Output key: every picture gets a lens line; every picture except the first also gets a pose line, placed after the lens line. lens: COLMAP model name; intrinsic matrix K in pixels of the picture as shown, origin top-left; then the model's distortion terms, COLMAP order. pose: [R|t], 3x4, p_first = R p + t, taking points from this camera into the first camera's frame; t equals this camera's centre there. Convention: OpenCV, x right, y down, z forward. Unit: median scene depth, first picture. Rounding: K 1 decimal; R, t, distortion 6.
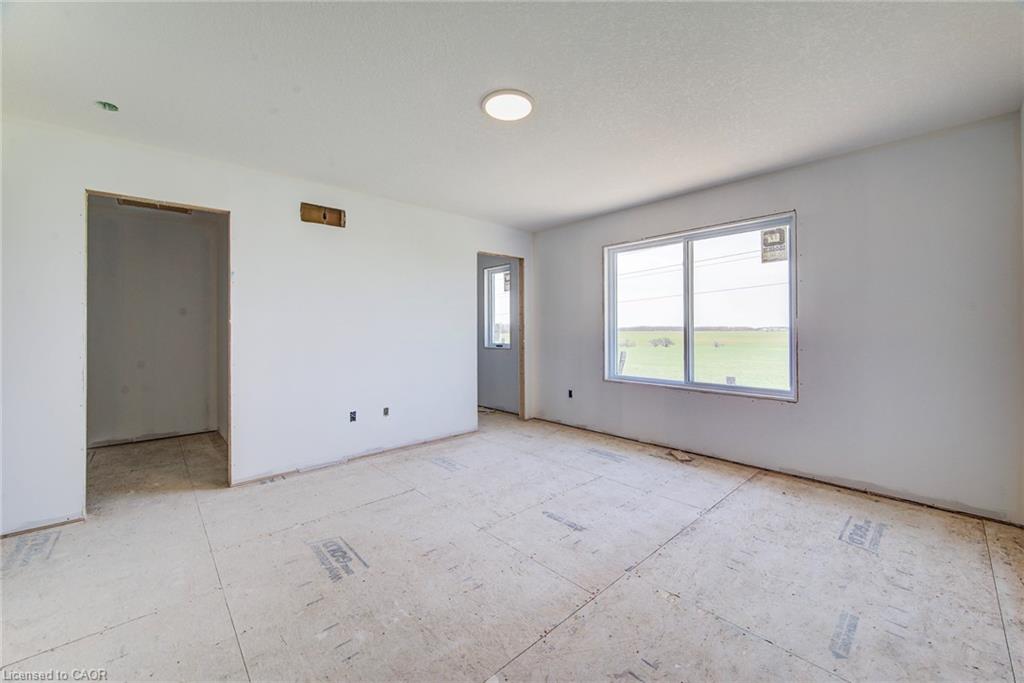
lens RADIAL K [[400.3, 0, 513.6], [0, 400.3, 332.0], [0, 0, 1]] dist [-0.002546, 0.000118]
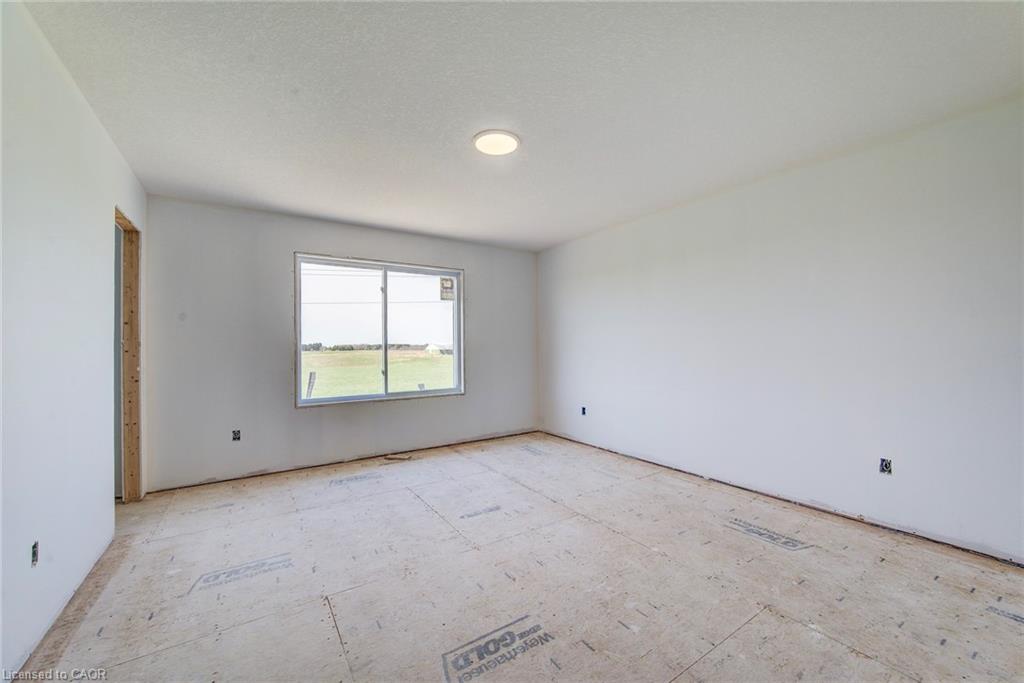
lens RADIAL K [[400.3, 0, 517.2], [0, 400.3, 345.8], [0, 0, 1]] dist [-0.002546, 0.000118]
pose [[0.153706, 0.003870, 0.988109, -0.747591], [0.016957, 0.999835, -0.006554, 0.002510], [-0.987971, 0.017763, 0.153615, 0.533506]]
